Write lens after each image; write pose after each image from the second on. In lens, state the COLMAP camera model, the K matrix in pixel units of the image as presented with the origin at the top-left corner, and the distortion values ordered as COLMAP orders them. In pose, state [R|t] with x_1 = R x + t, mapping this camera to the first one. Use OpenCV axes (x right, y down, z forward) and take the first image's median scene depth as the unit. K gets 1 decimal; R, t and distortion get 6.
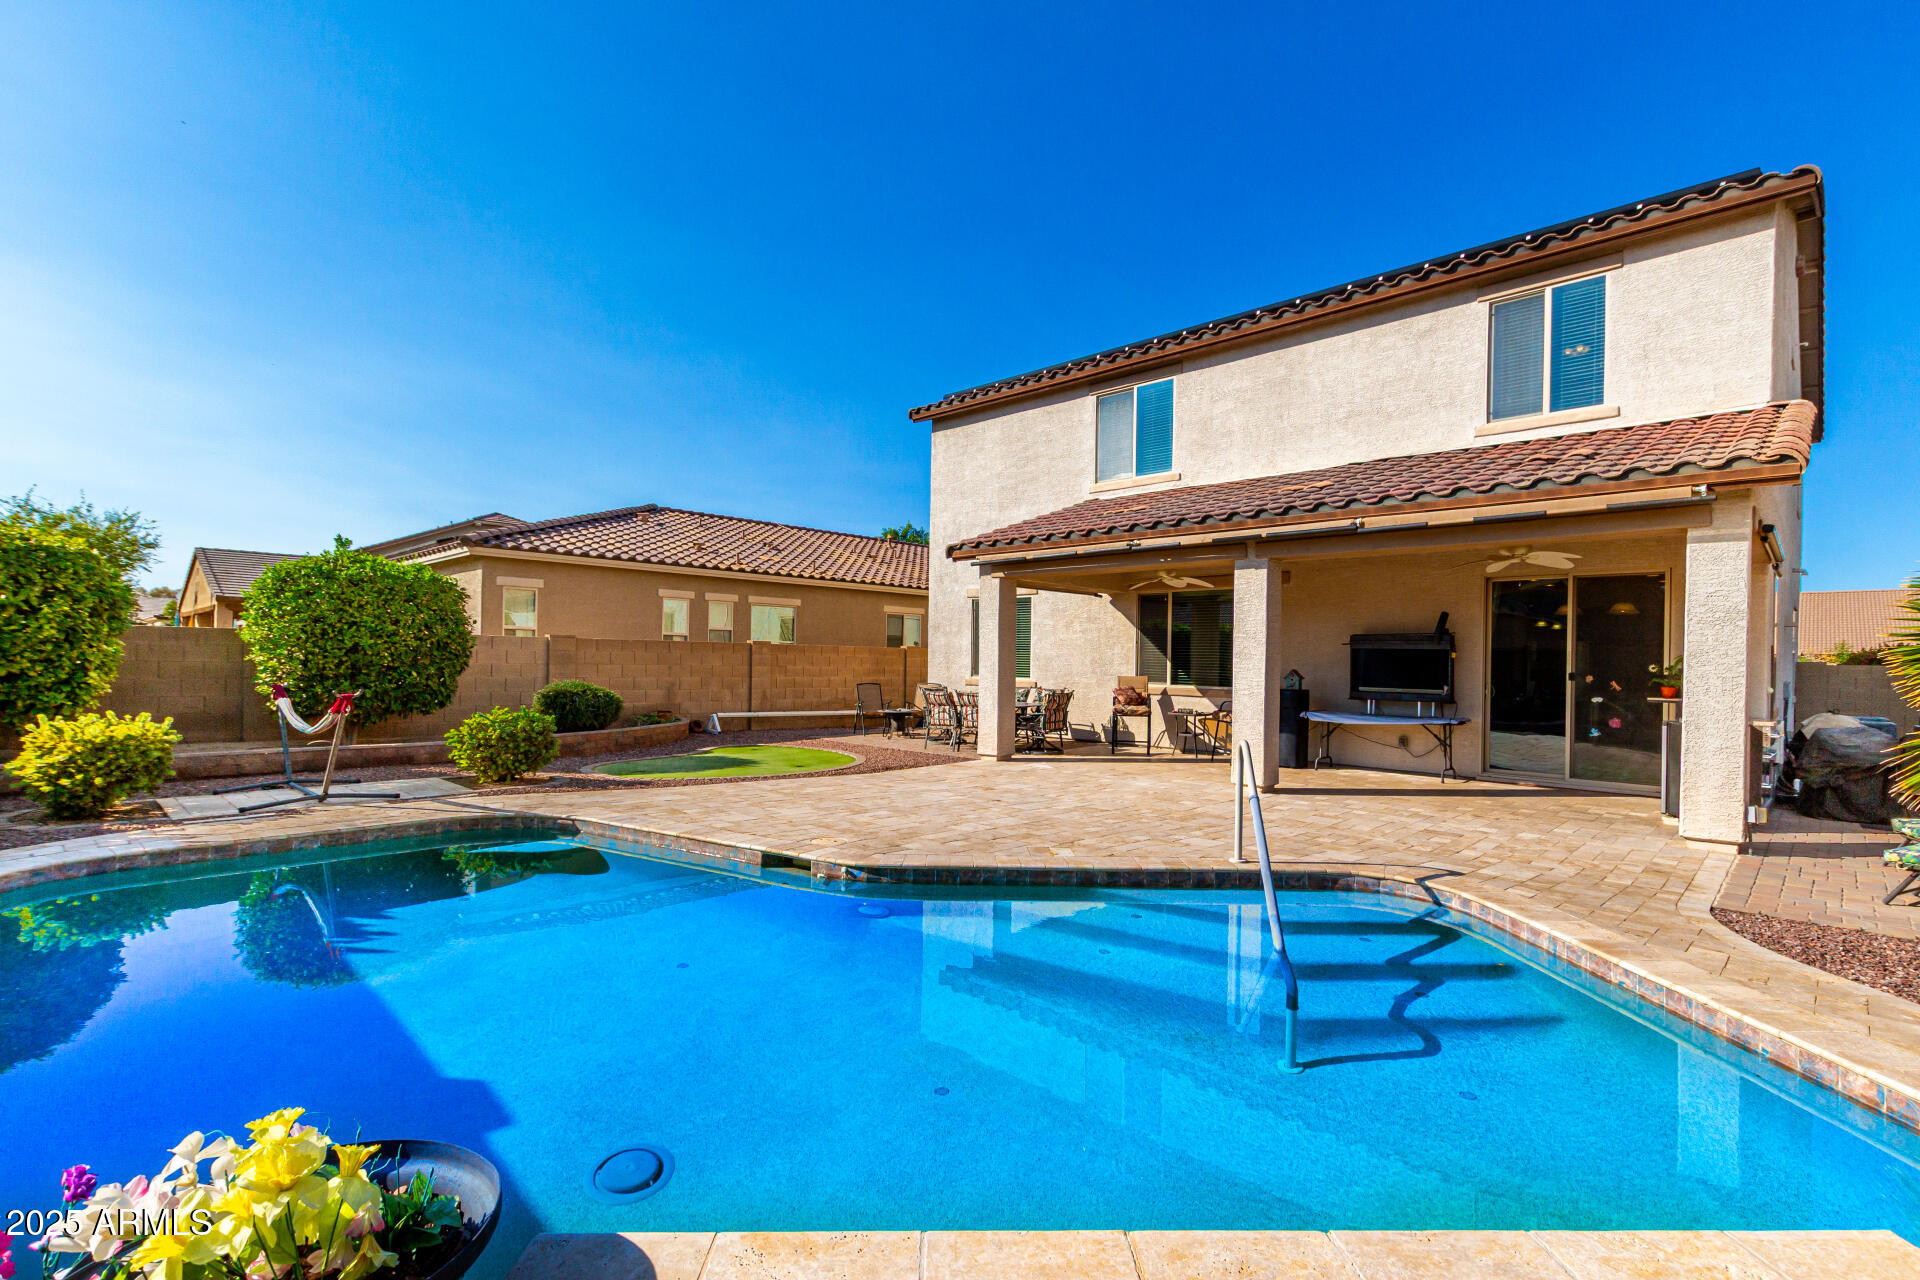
lens RADIAL K [[891.0, 0, 868.4], [0, 891.0, 649.4], [0, 0, 1]] dist [0.007357, -0.005687]
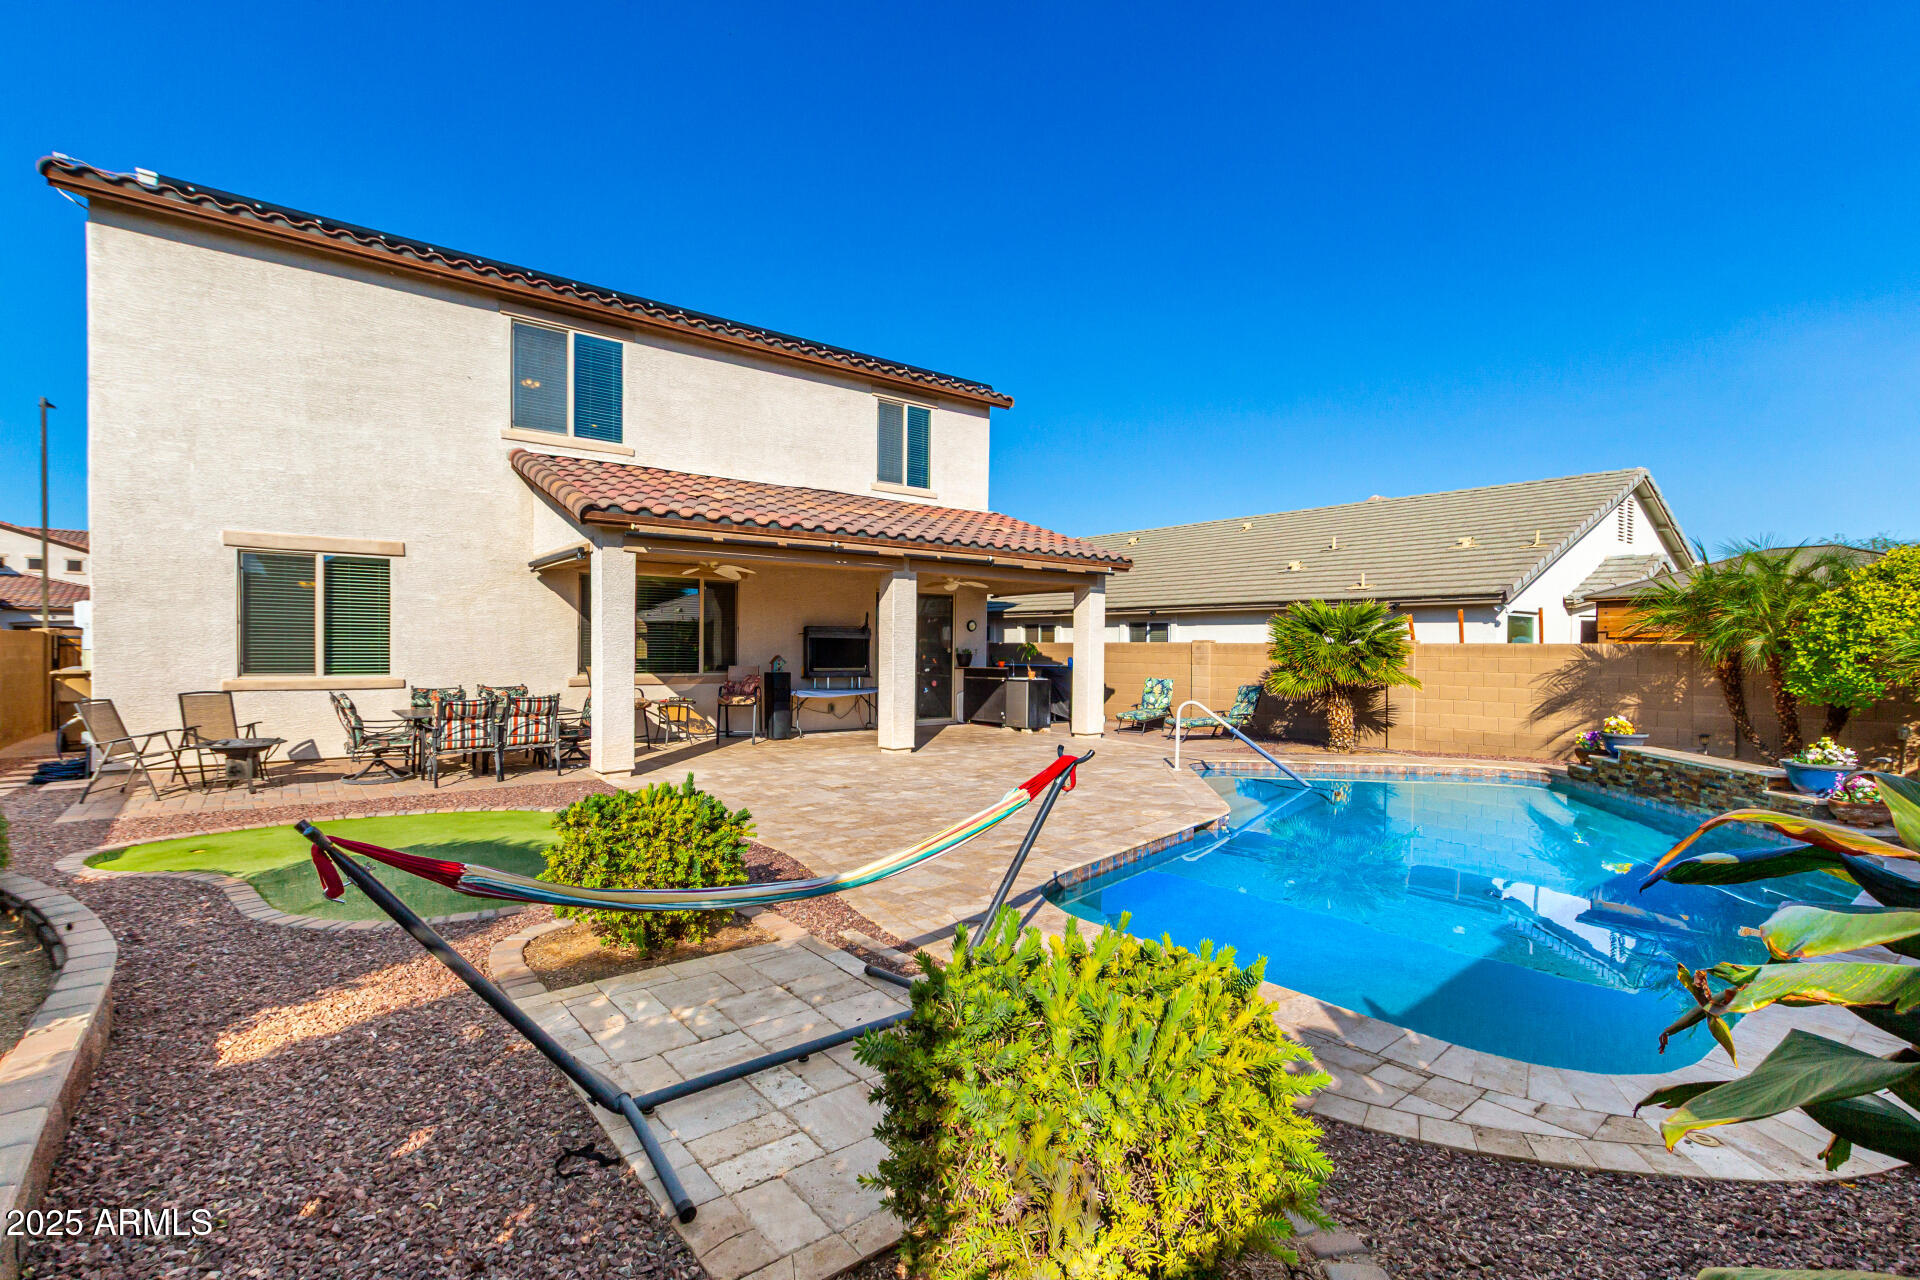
lens RADIAL K [[891.0, 0, 961.5], [0, 891.0, 646.0], [0, 0, 1]] dist [0.007357, -0.005687]
pose [[0.042232, -0.005680, 0.999092, -0.687518], [-0.006135, 0.999964, 0.005944, 0.002656], [-0.999089, -0.006381, 0.042196, 0.735328]]
